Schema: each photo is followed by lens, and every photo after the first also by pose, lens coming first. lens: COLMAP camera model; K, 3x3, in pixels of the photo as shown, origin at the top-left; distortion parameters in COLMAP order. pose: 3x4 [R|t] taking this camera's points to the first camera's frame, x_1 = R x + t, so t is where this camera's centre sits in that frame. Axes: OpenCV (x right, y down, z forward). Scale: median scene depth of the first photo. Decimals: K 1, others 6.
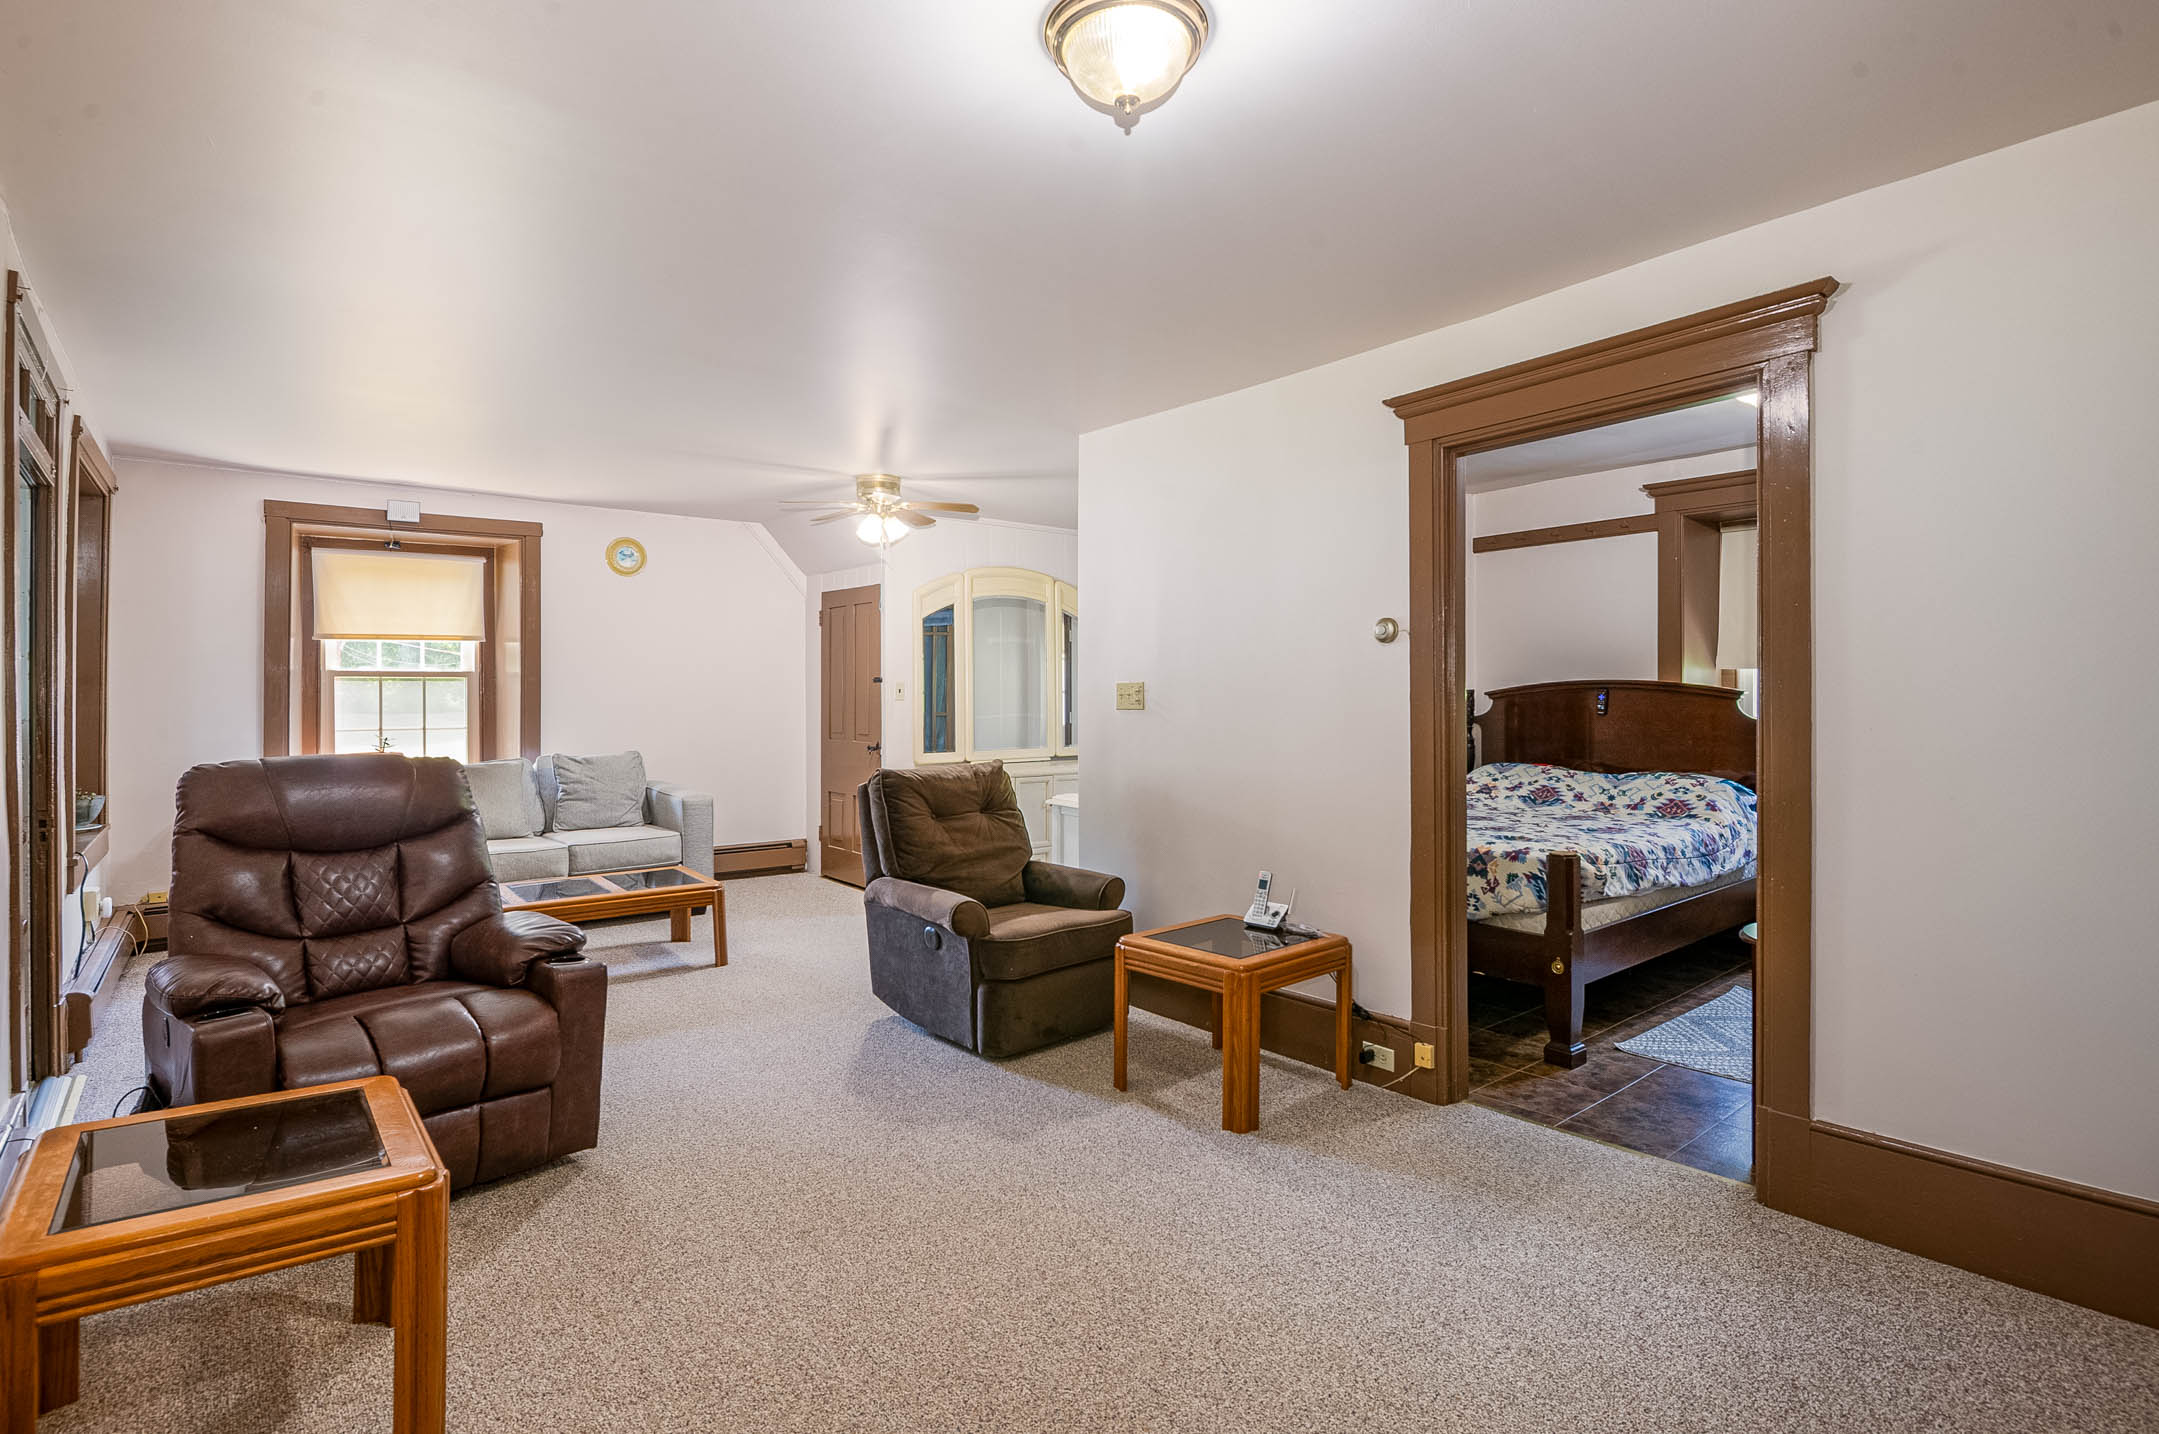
lens RADIAL K [[1082.6, 0, 1065.1], [0, 1082.6, 709.9], [0, 0, 1]] dist [0.000611, -0.000372]
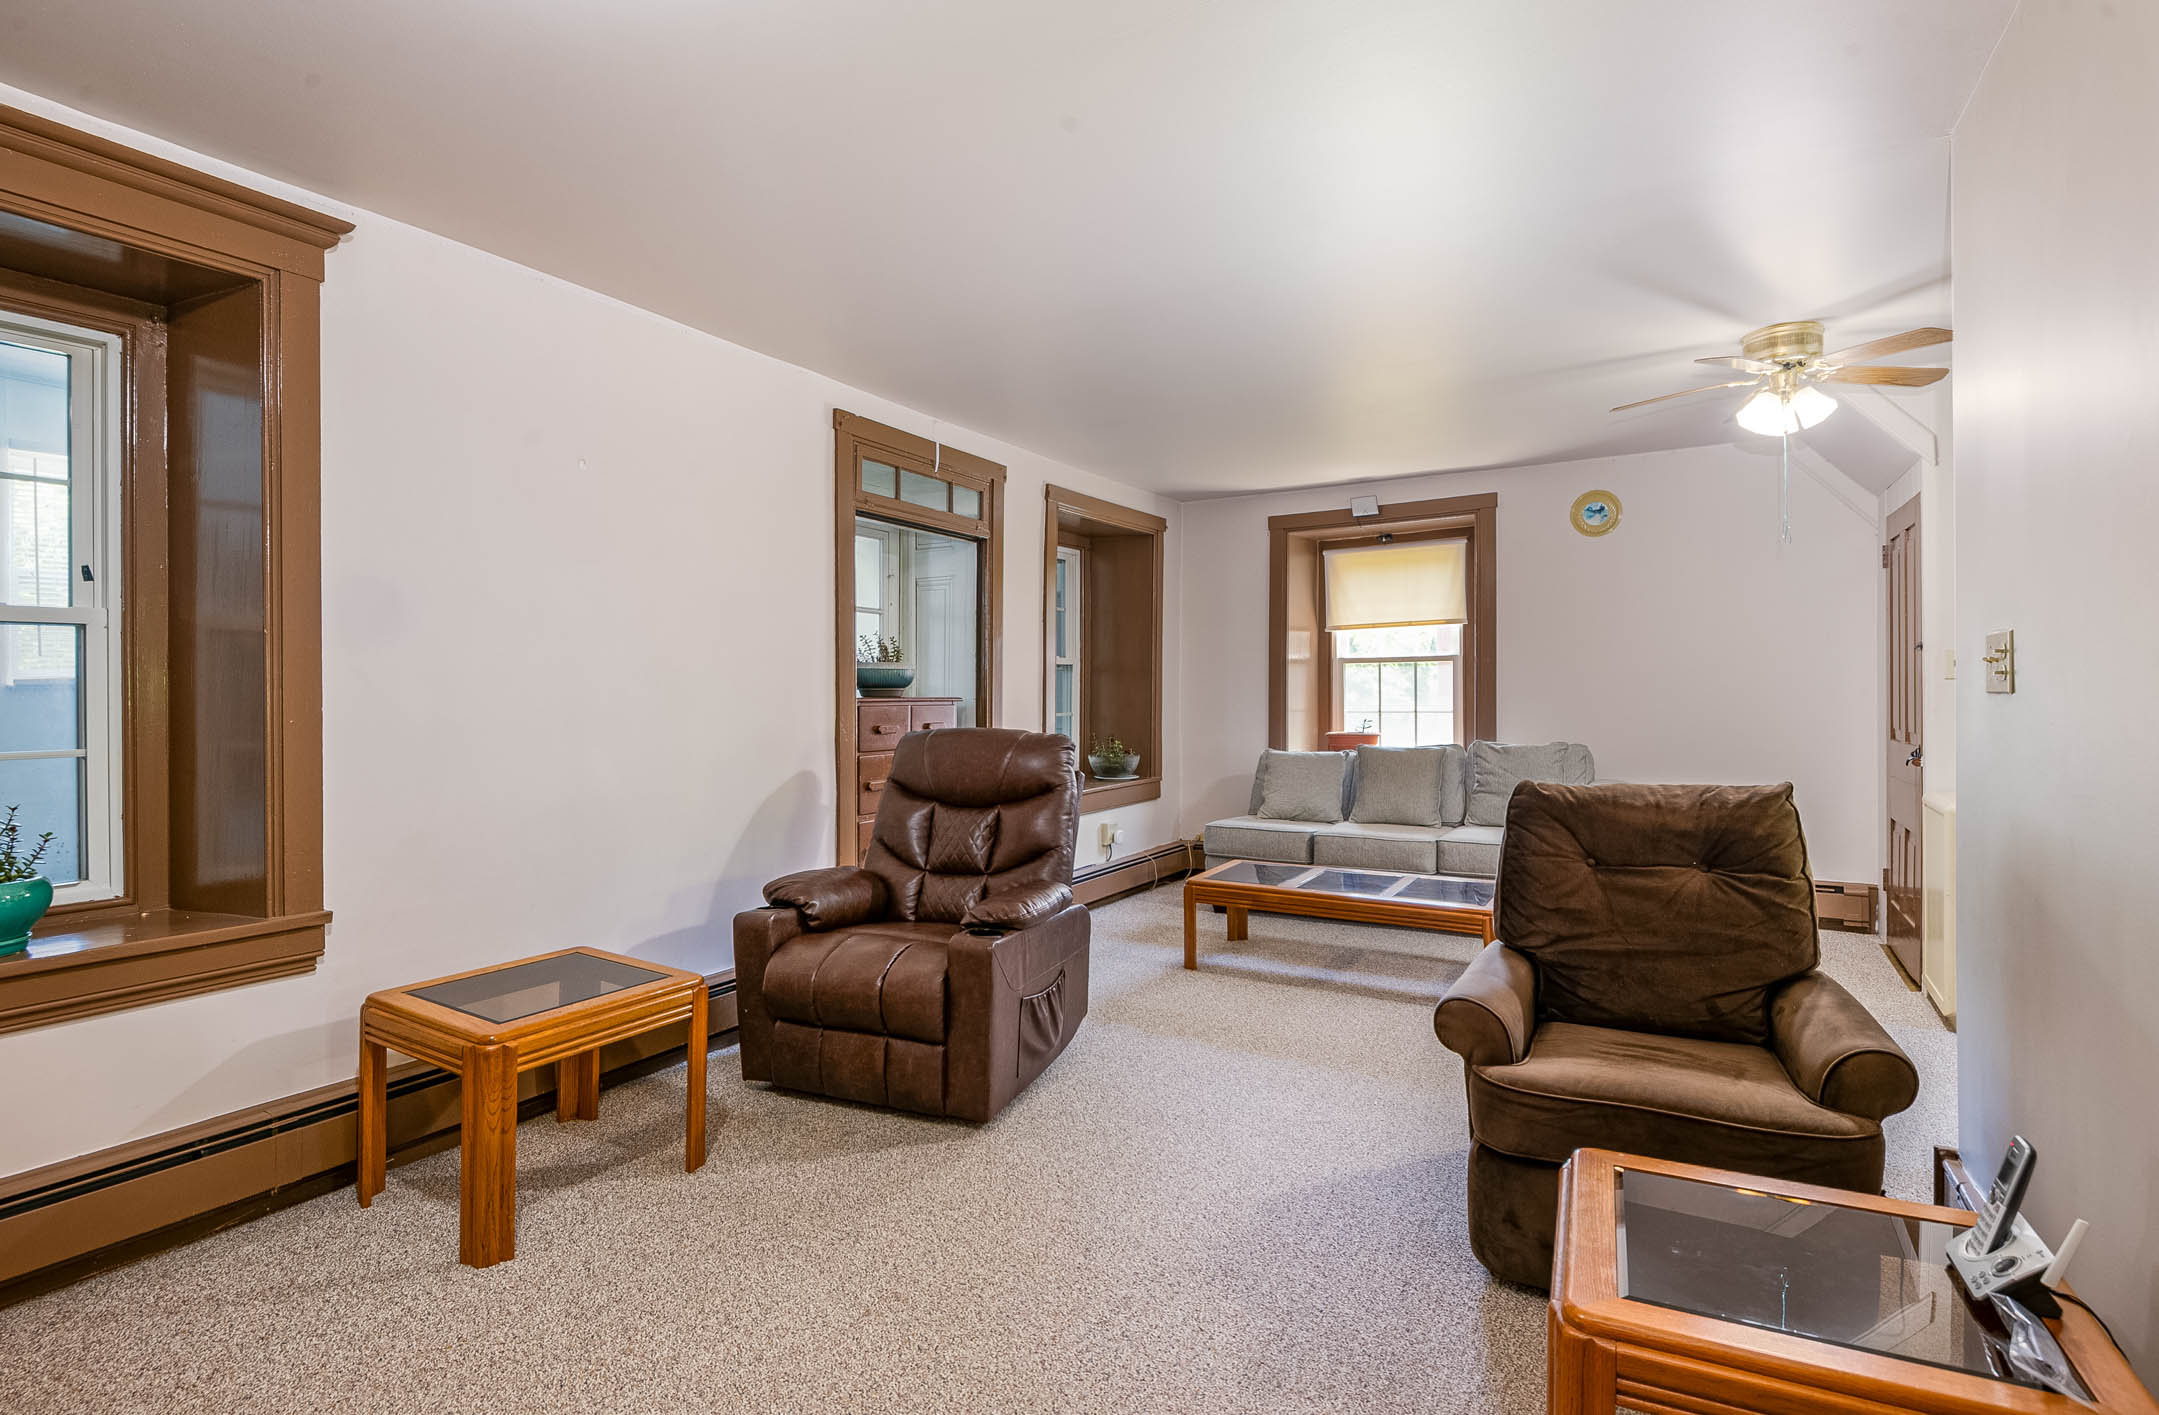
lens RADIAL K [[1057.0, 0, 1076.2], [0, 1057.0, 694.2], [0, 0, 1]] dist [0.002330, 0.000212]
pose [[0.339404, 0.002960, -0.940636, 0.284515], [-0.004161, 0.999990, 0.001645, 0.000589], [0.940632, 0.003356, 0.339413, 0.404249]]
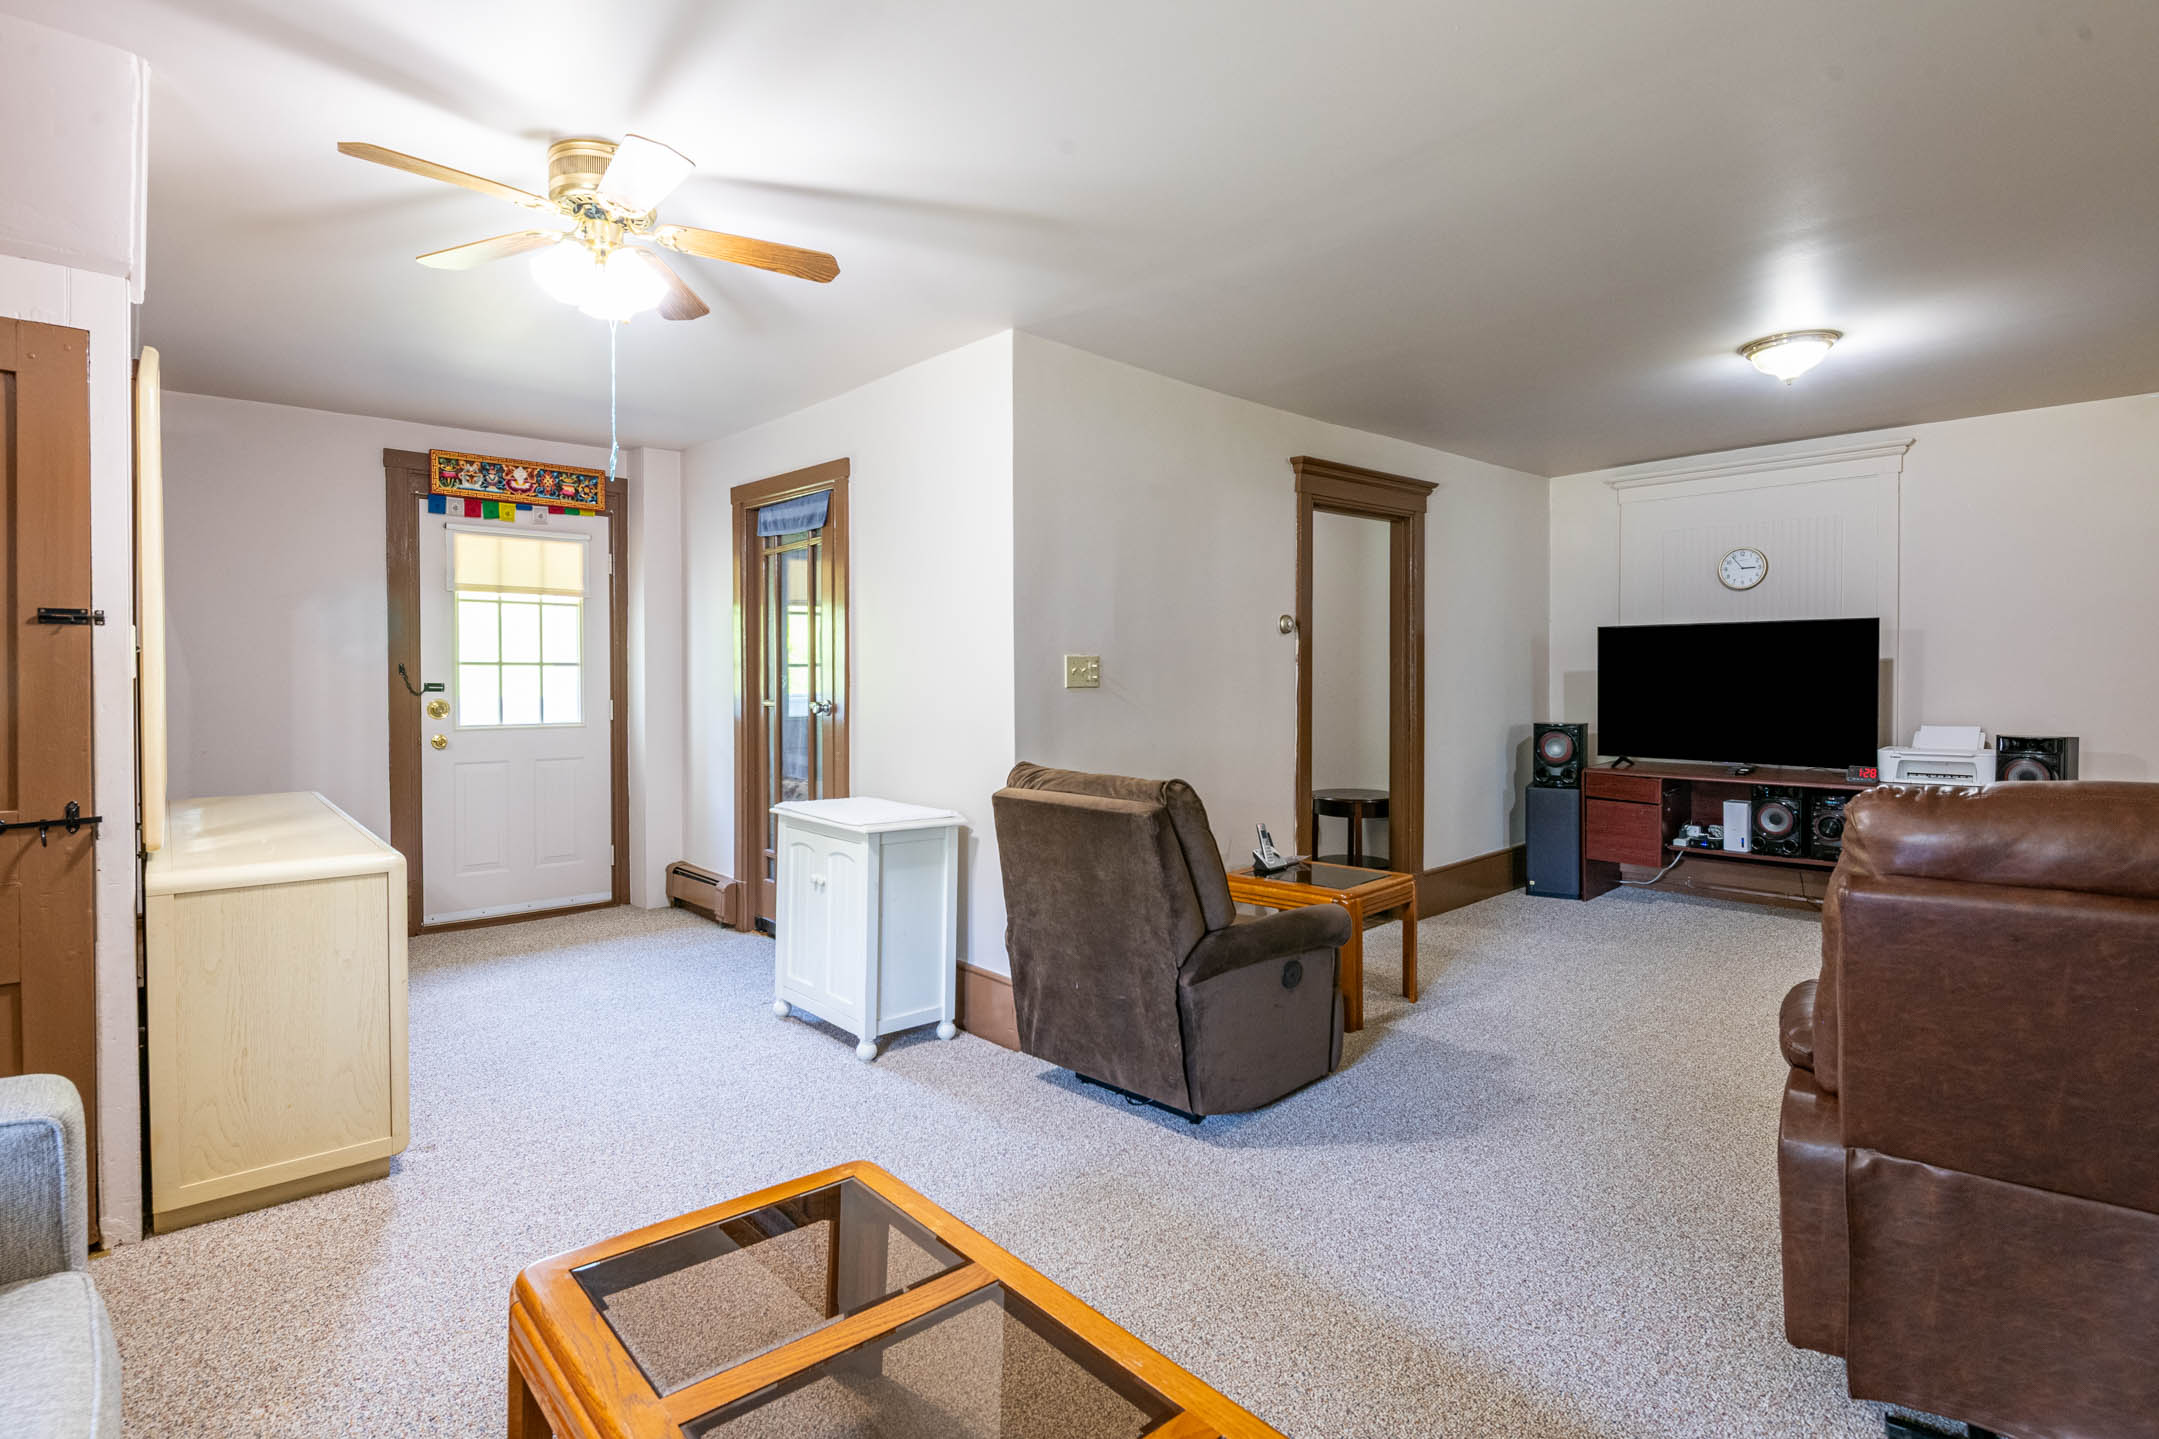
lens RADIAL K [[1055.8, 0, 1069.0], [0, 1055.8, 704.3], [0, 0, 1]] dist [0.003877, -0.008096]
pose [[-0.073292, -0.024241, 0.997016, -0.638110], [0.011299, 0.999620, 0.025135, -0.006708], [-0.997247, 0.013108, -0.072990, 0.882553]]
